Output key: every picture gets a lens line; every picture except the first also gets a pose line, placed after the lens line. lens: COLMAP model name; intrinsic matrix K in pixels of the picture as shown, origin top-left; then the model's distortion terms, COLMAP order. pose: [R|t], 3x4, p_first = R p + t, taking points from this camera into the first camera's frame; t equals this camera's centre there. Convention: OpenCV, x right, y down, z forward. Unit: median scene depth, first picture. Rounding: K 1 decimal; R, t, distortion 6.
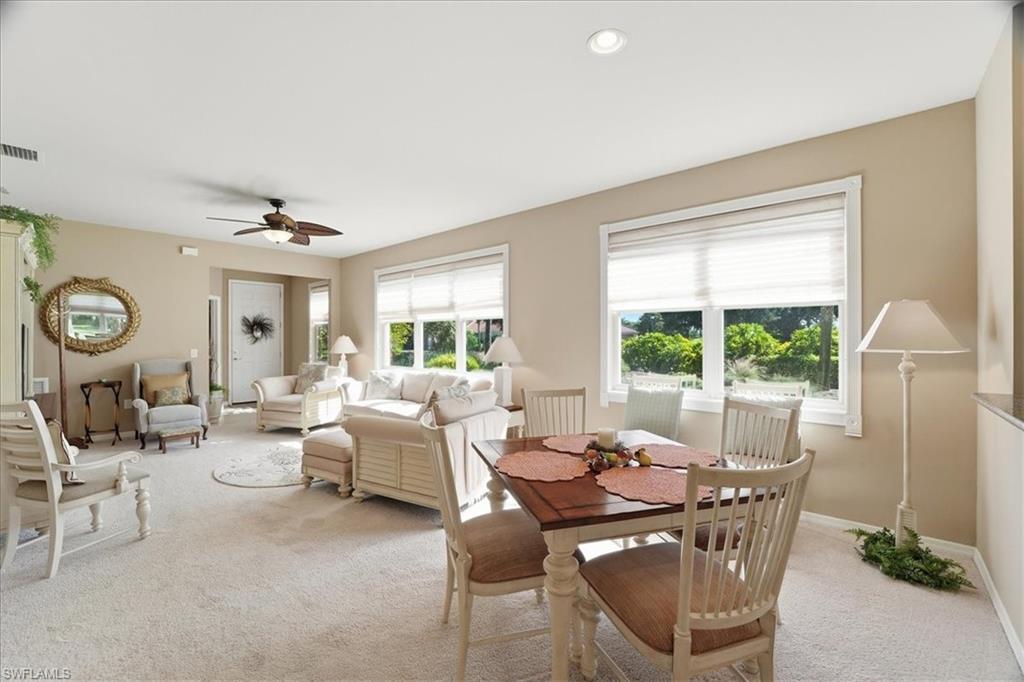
lens RADIAL K [[422.8, 0, 505.1], [0, 422.8, 338.6], [0, 0, 1]] dist [-0.022875, 0.000458]
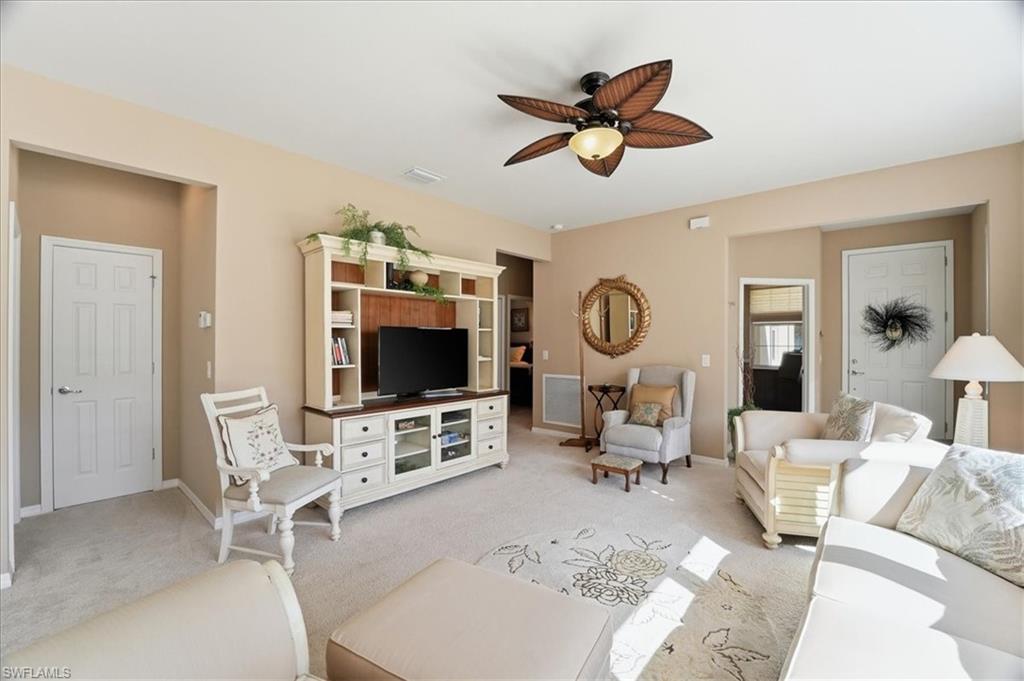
lens RADIAL K [[422.8, 0, 506.5], [0, 422.8, 338.8], [0, 0, 1]] dist [-0.022875, 0.000458]
pose [[-0.001562, -0.001527, -0.999998, -0.007452], [-0.004918, 0.999987, -0.001520, -0.000380], [0.999987, 0.004916, -0.001569, 0.737276]]
